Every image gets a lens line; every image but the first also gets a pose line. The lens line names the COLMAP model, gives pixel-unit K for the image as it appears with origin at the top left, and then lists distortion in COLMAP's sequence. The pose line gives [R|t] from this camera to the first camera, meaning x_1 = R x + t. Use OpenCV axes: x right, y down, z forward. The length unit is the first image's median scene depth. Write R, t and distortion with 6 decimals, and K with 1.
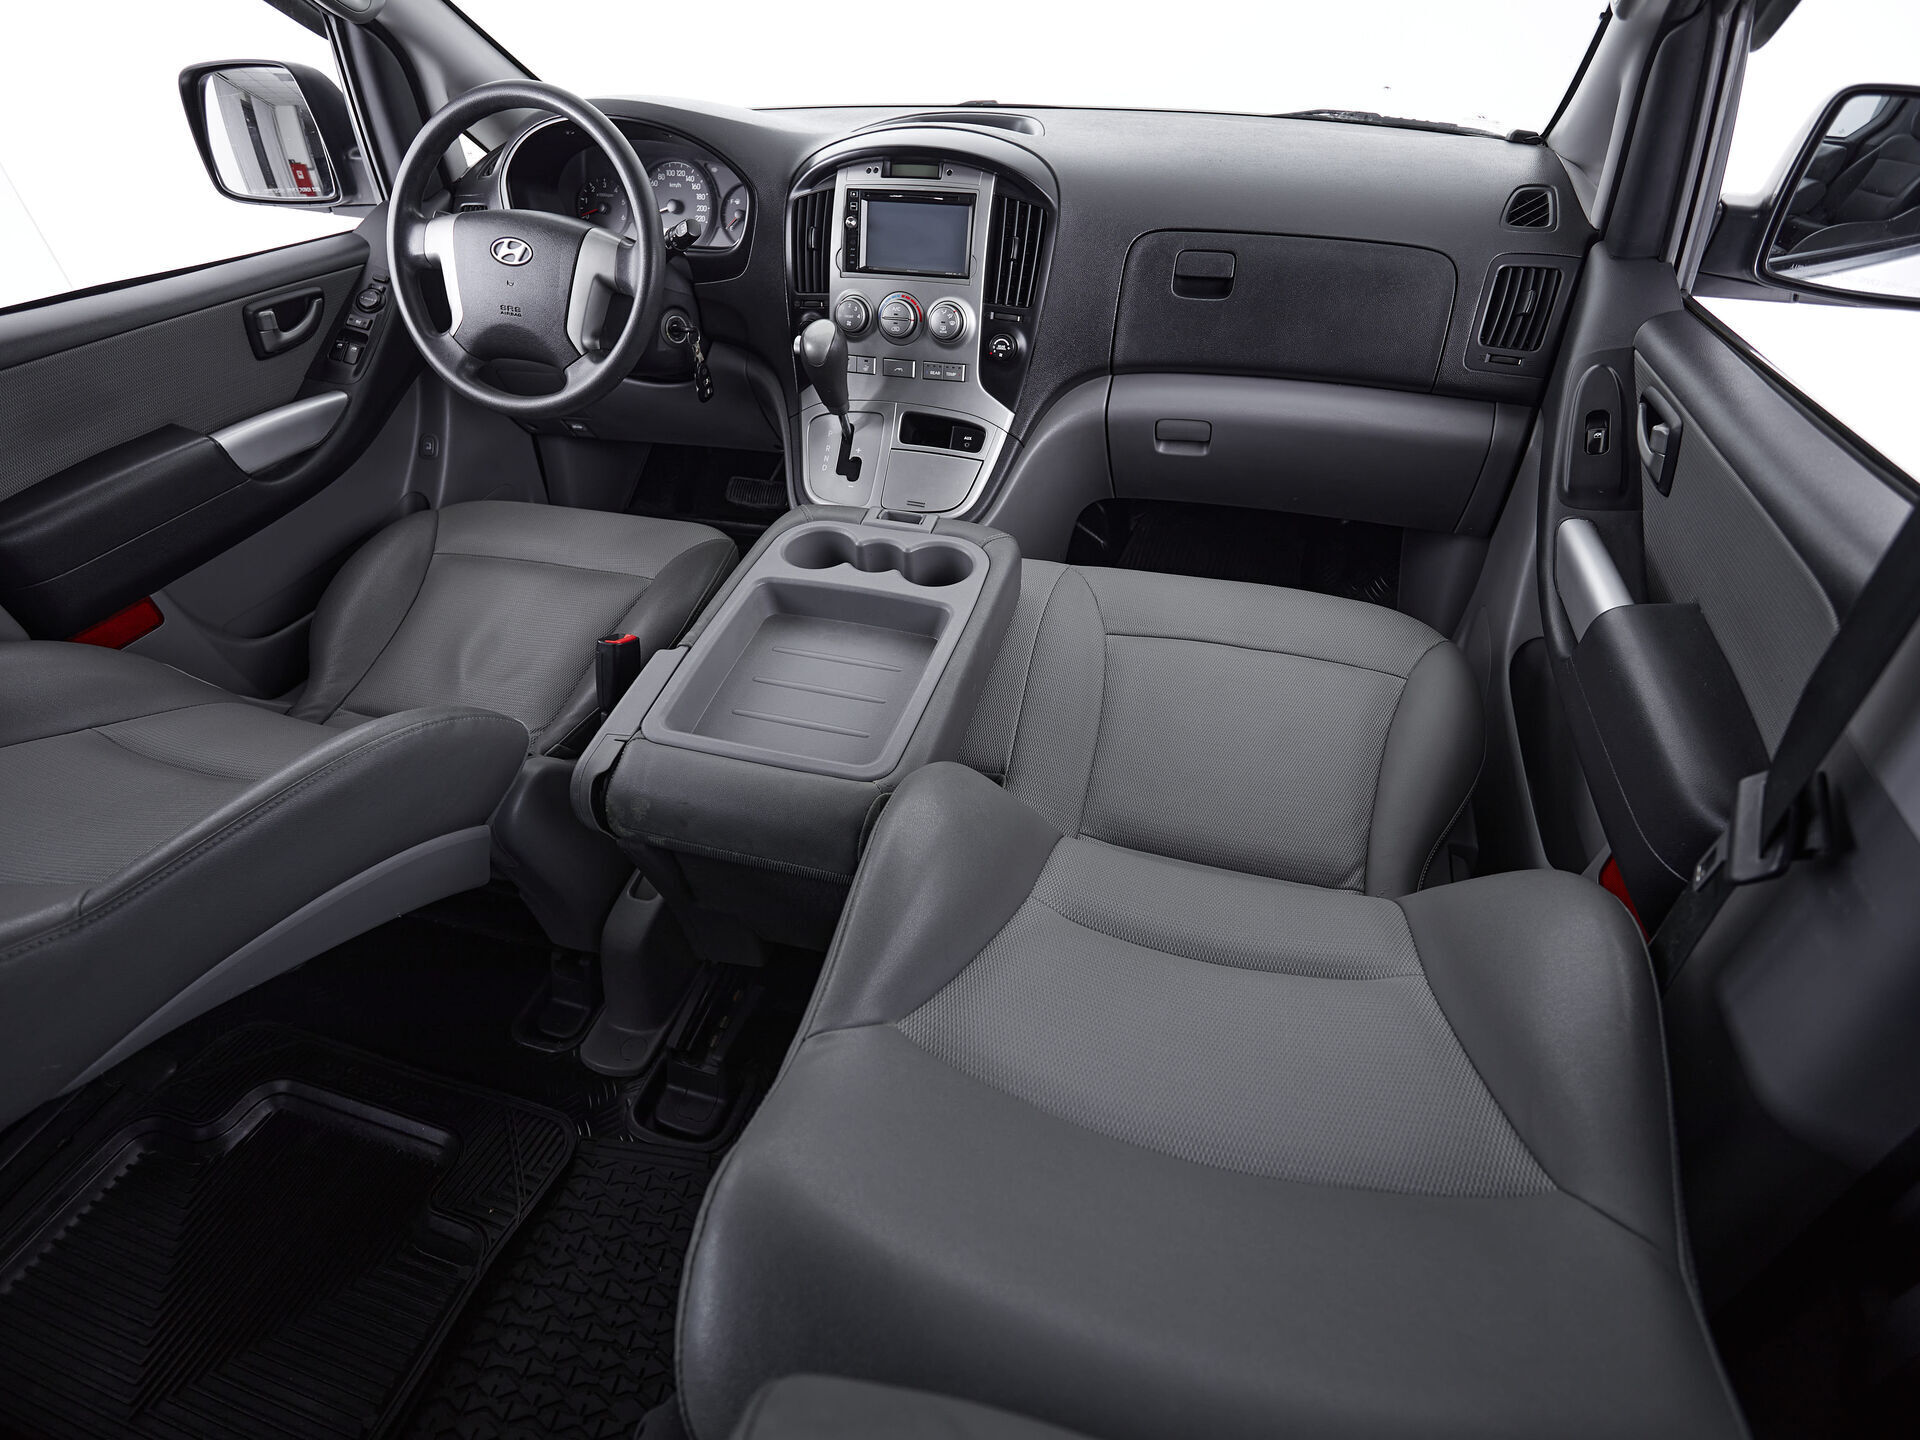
lens RADIAL K [[1011.1, 0, 960.0], [0, 1011.1, 720.0], [0, 0, 1]] dist [-0.000197, -0.000210]
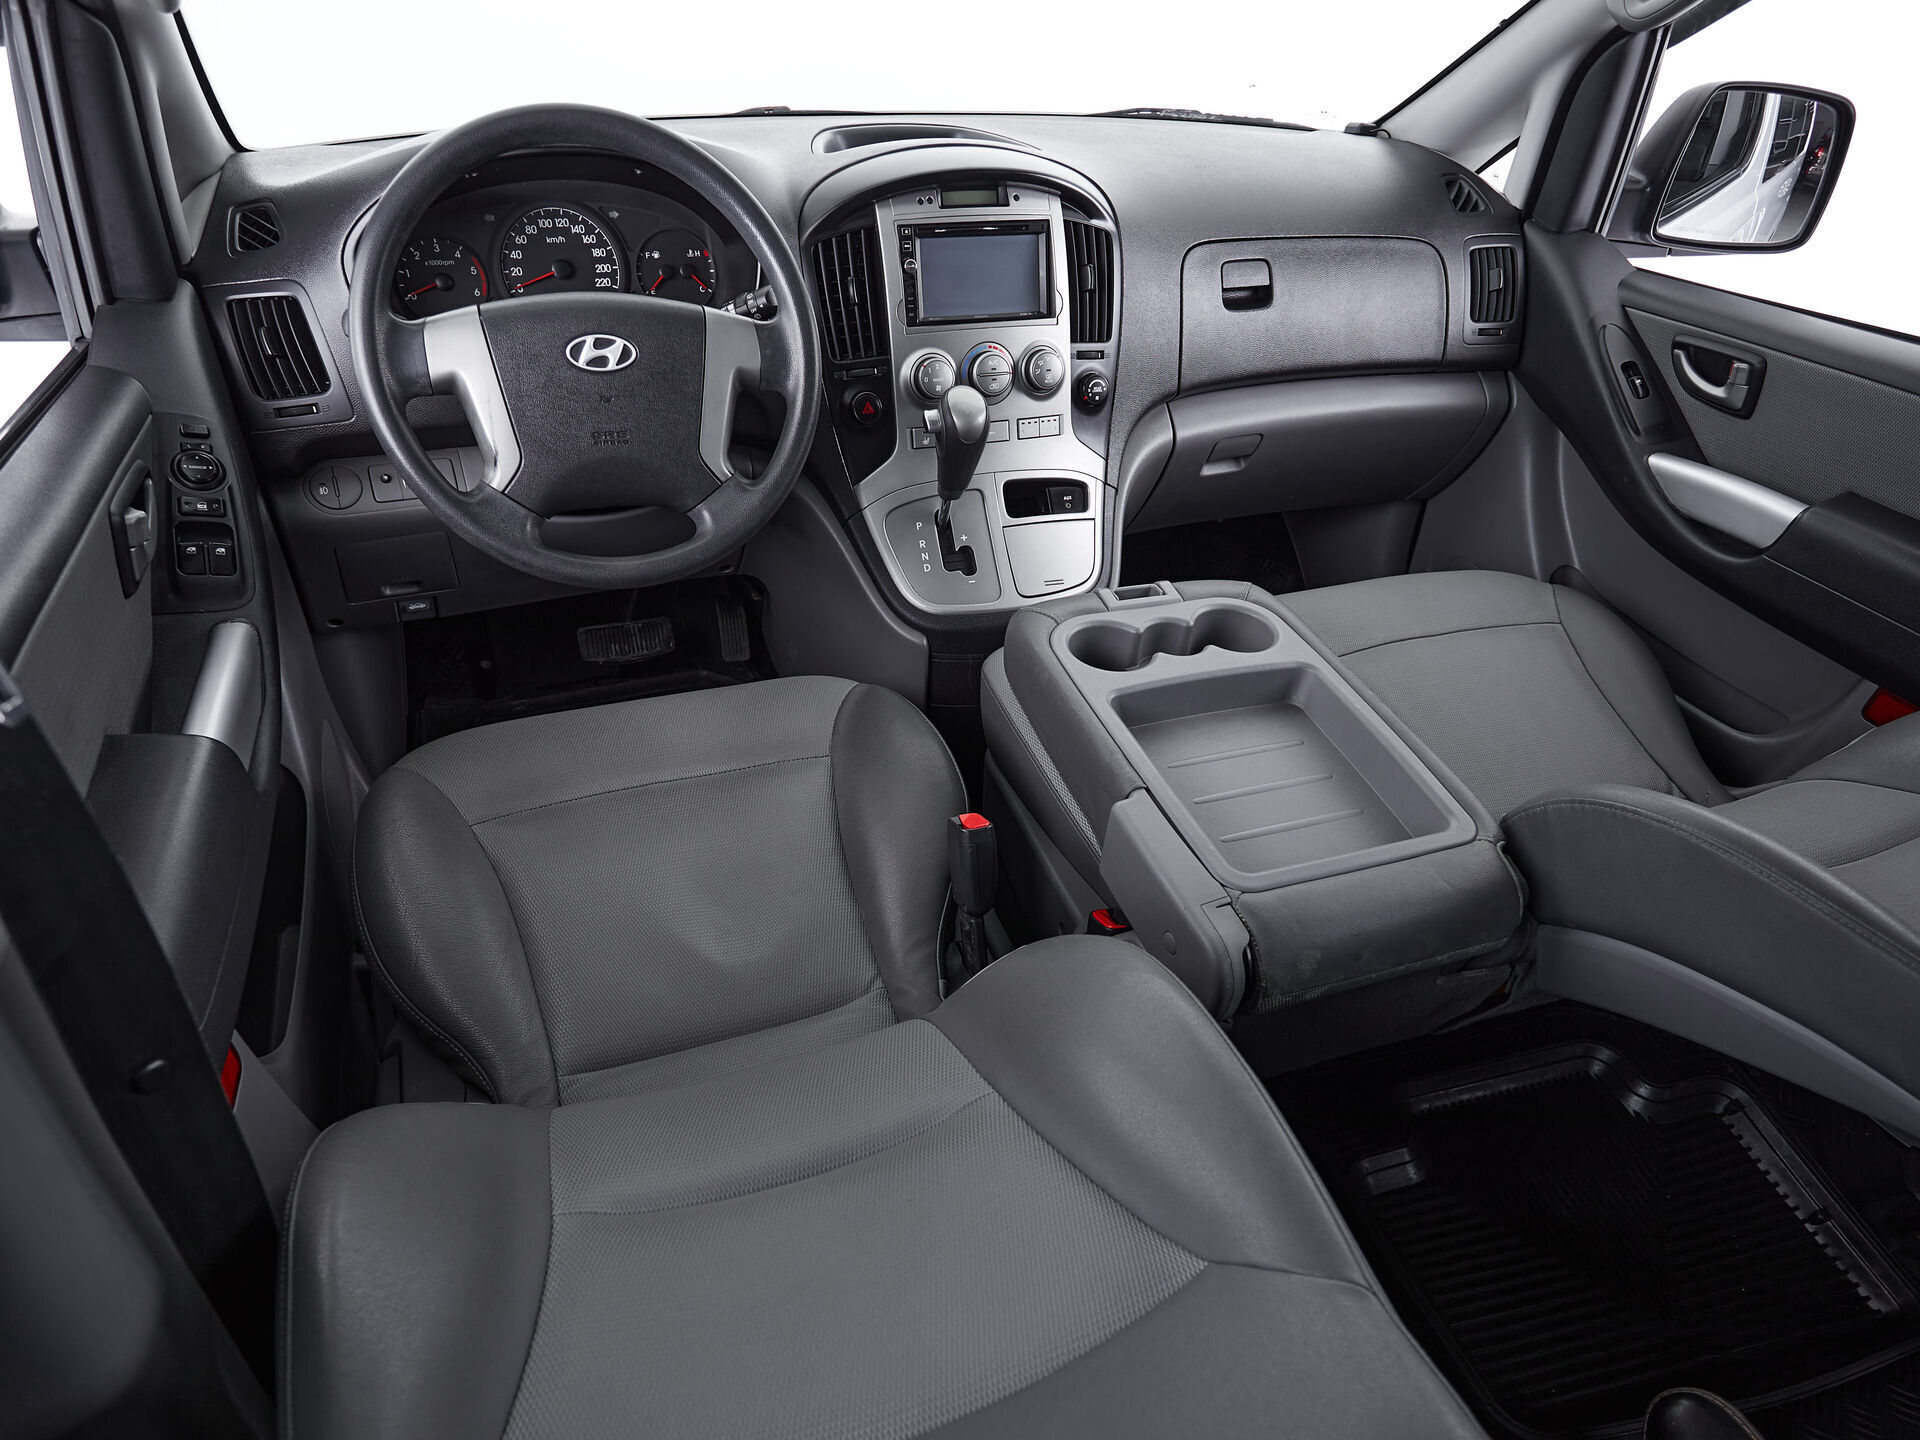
lens RADIAL K [[1190.0, 0, 947.3], [0, 1190.0, 831.7], [0, 0, 1]] dist [0.000741, 0.001463]
pose [[0.803198, -0.329593, 0.496227, -0.700797], [0.322560, 0.940942, 0.102874, -0.149772], [-0.500828, 0.077435, 0.862076, 0.189329]]
